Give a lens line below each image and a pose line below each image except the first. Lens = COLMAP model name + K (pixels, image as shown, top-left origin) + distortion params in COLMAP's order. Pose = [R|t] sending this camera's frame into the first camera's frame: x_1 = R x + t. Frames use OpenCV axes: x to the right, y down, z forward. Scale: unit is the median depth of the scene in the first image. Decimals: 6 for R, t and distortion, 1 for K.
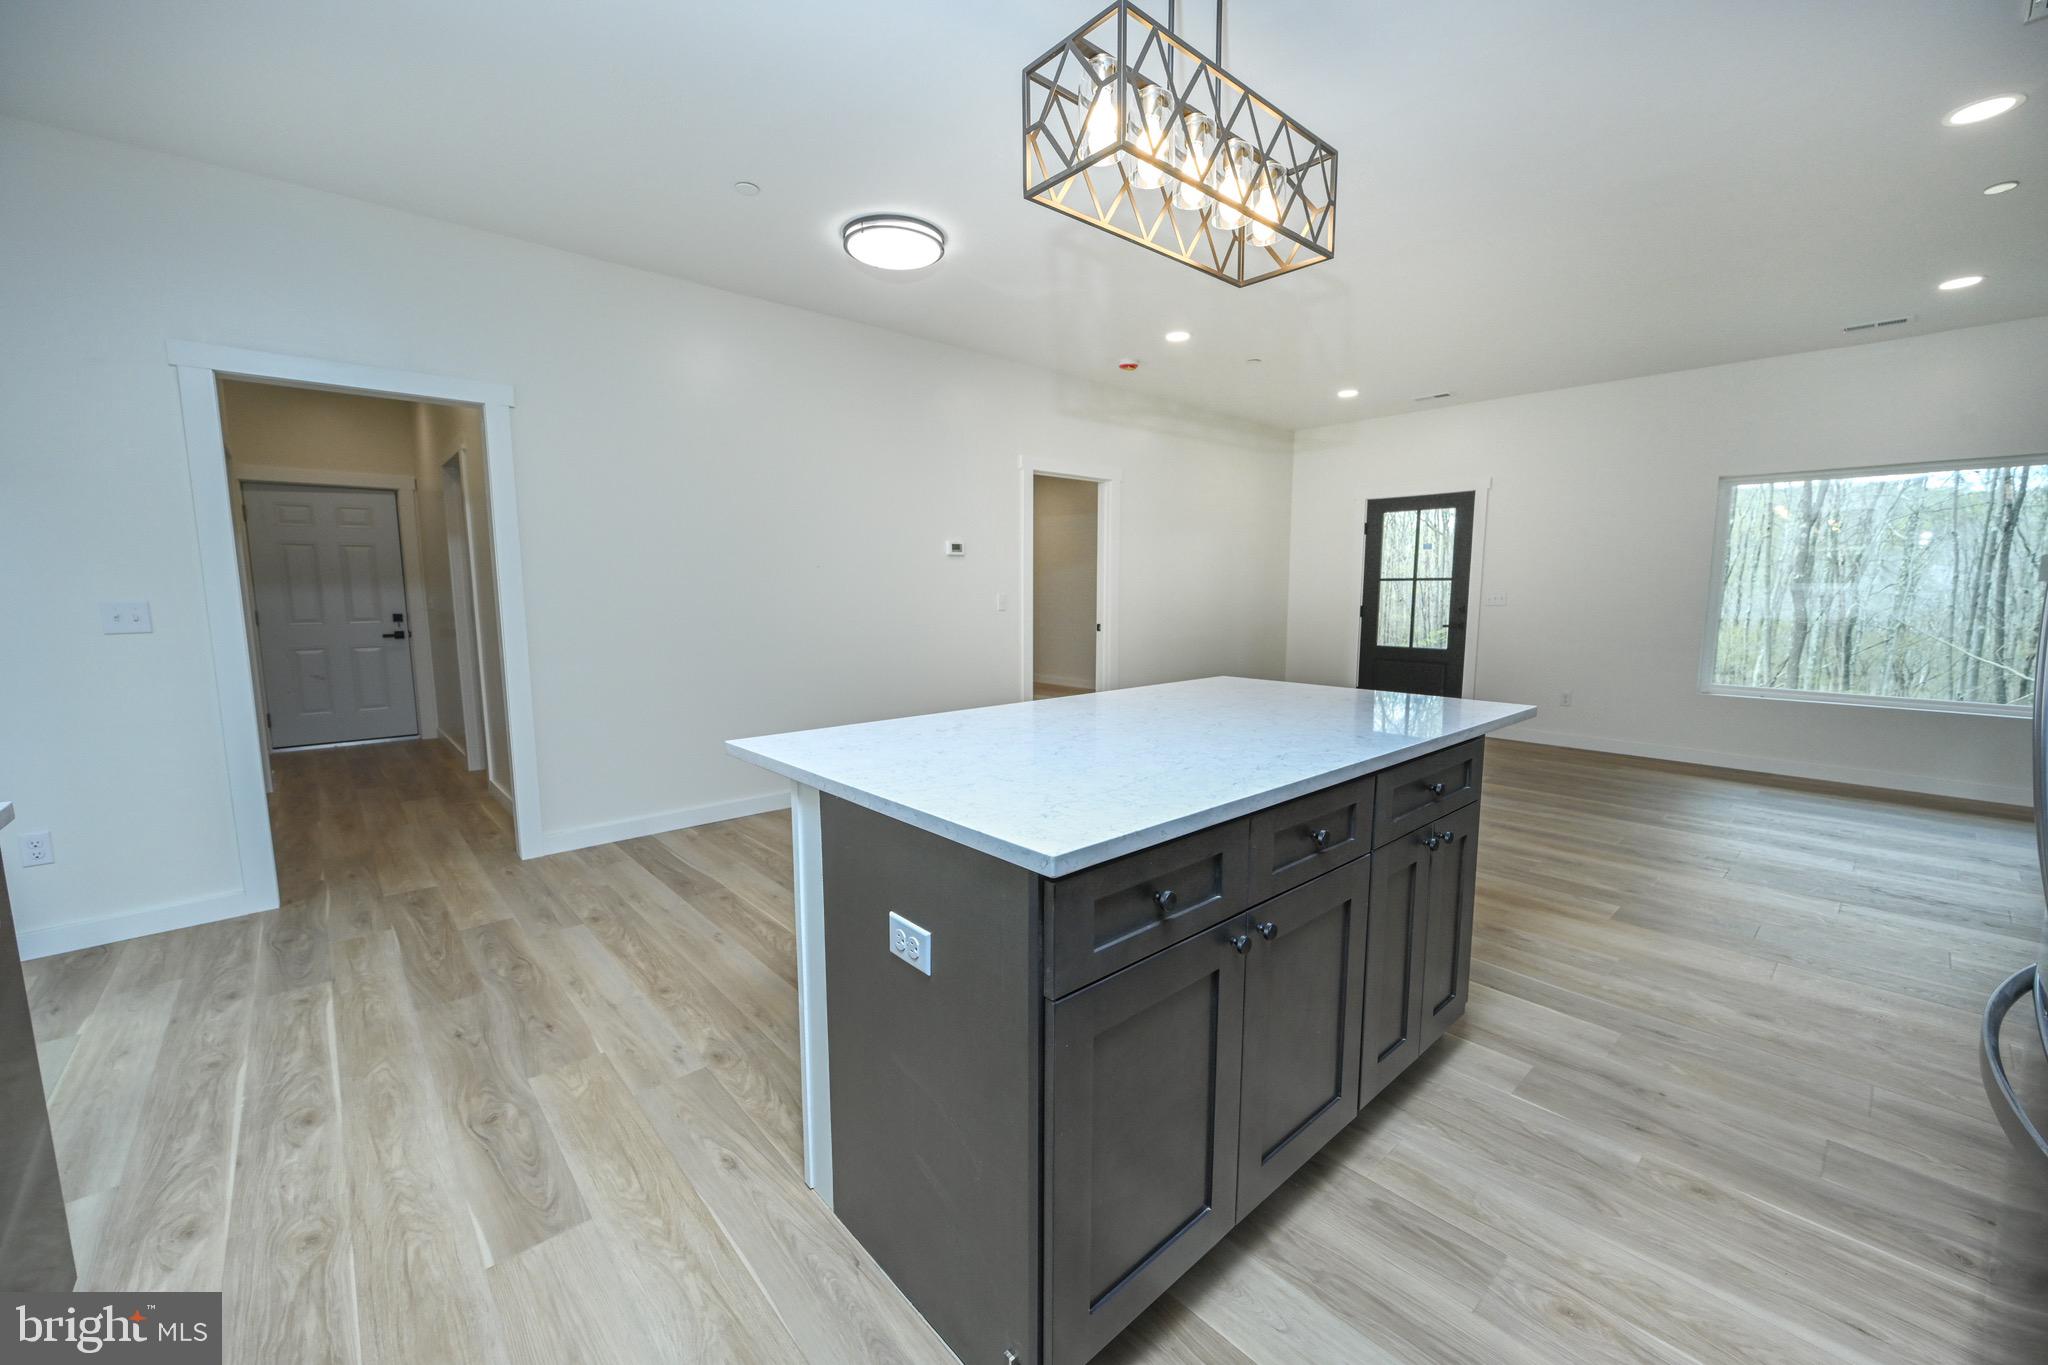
lens RADIAL K [[804.4, 0, 1026.4], [0, 804.4, 685.3], [0, 0, 1]] dist [-0.002169, 0.000487]
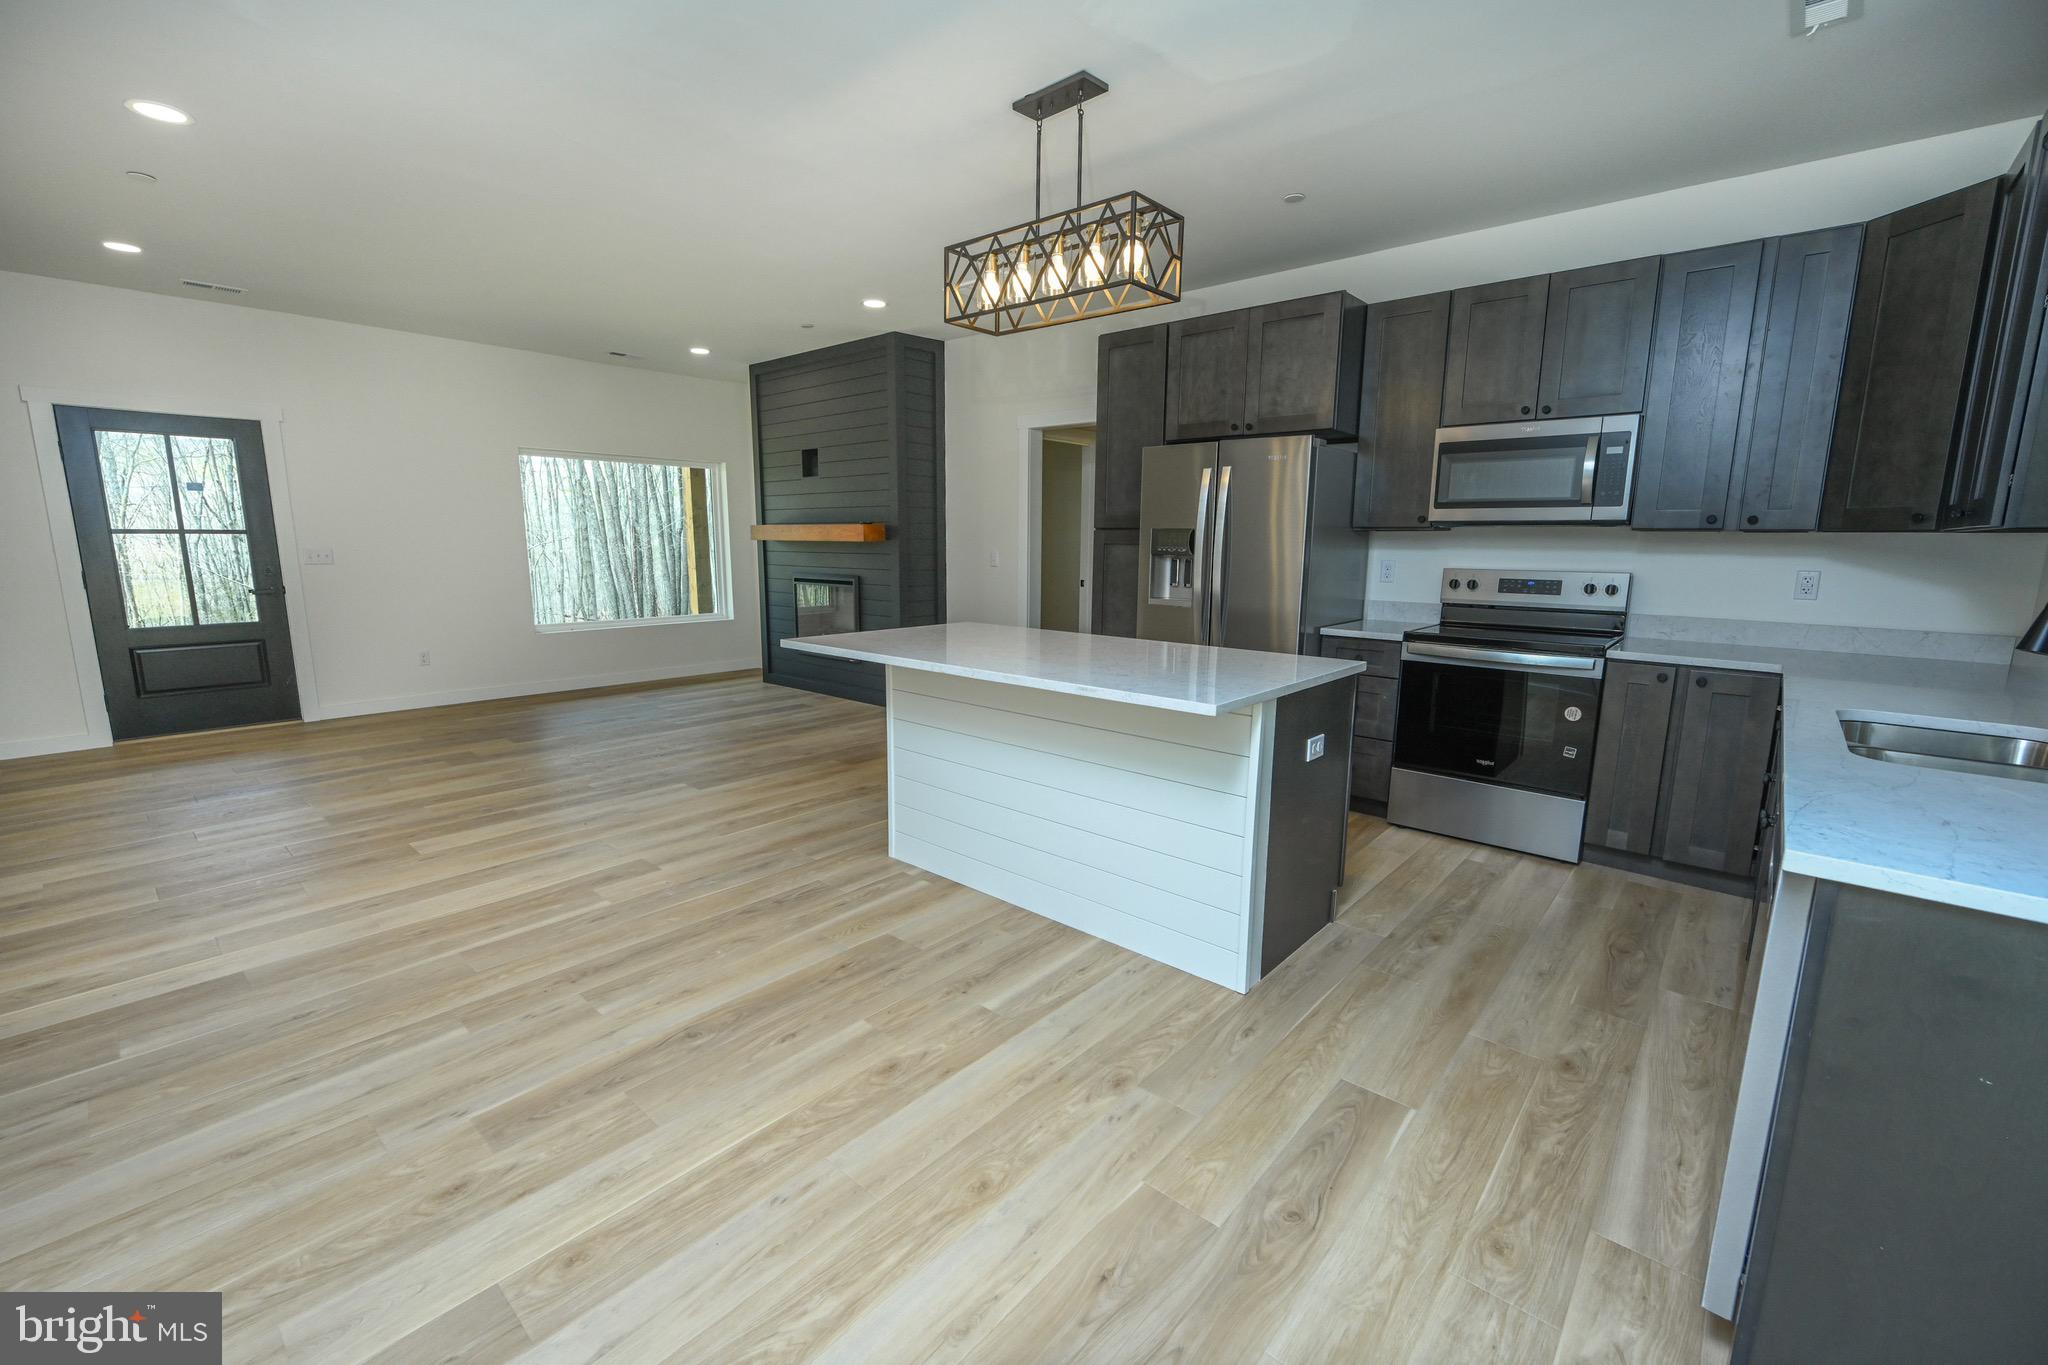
lens RADIAL K [[847.5, 0, 1024.0], [0, 847.5, 682.5], [0, 0, 1]] dist [-0.001911, 0.000057]
pose [[-0.116389, -0.167852, 0.978917, -0.967490], [0.113784, 0.976873, 0.181030, -0.131901], [-0.986664, 0.132455, -0.094599, 0.888771]]
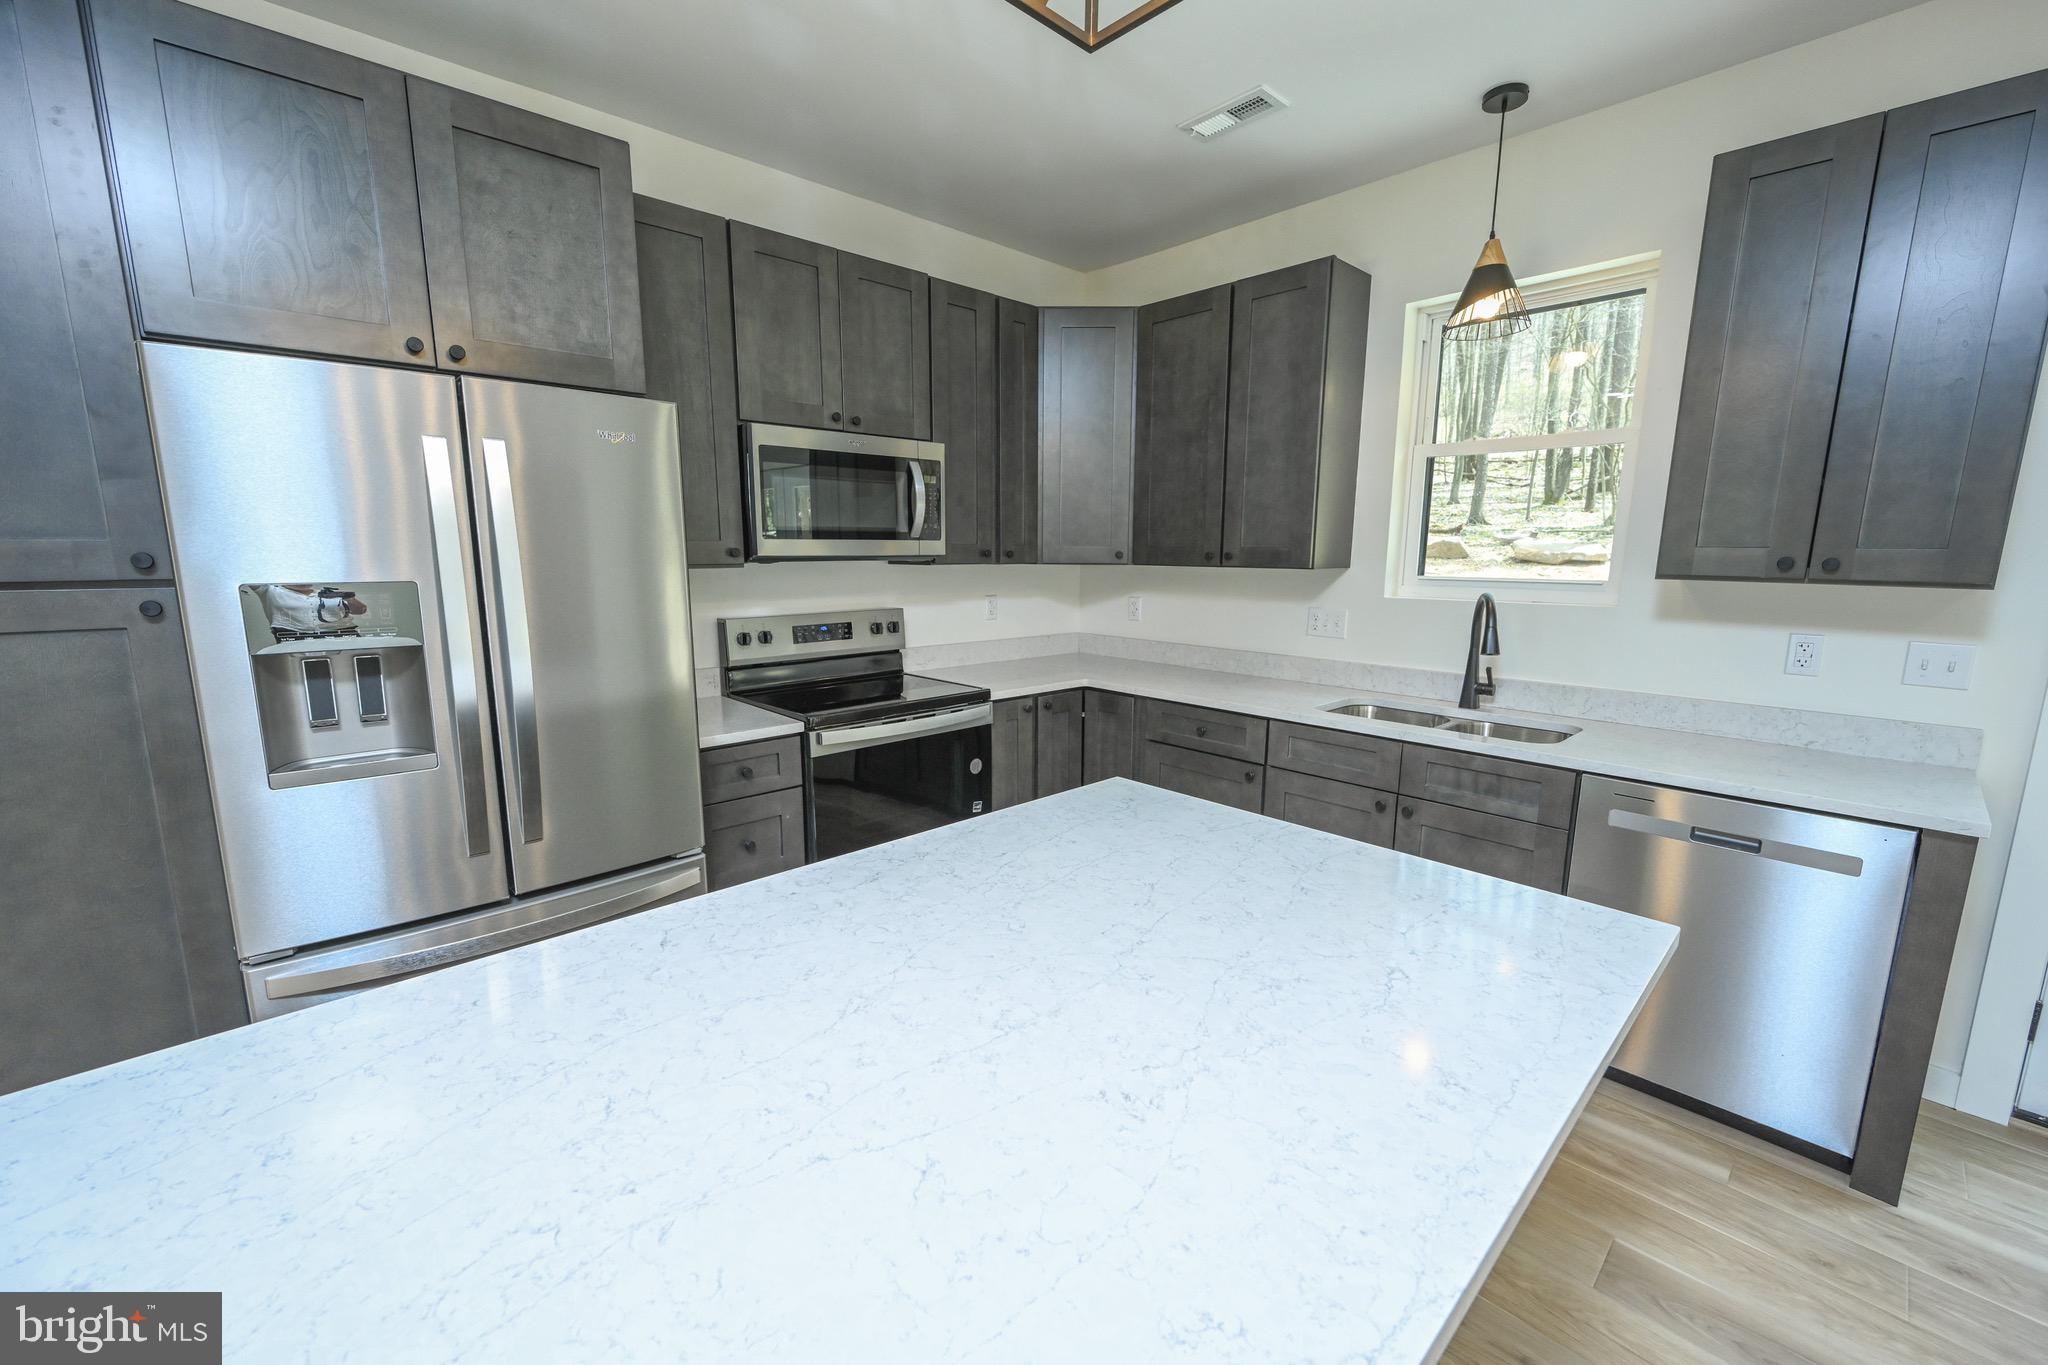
lens RADIAL K [[812.7, 0, 1020.8], [0, 812.7, 689.7], [0, 0, 1]] dist [0.000103, 0.000376]
pose [[-0.999866, -0.000258, -0.016362, 0.104435], [-0.005027, 0.956367, 0.292123, -0.191876], [0.015573, 0.292167, -0.956241, 1.009003]]
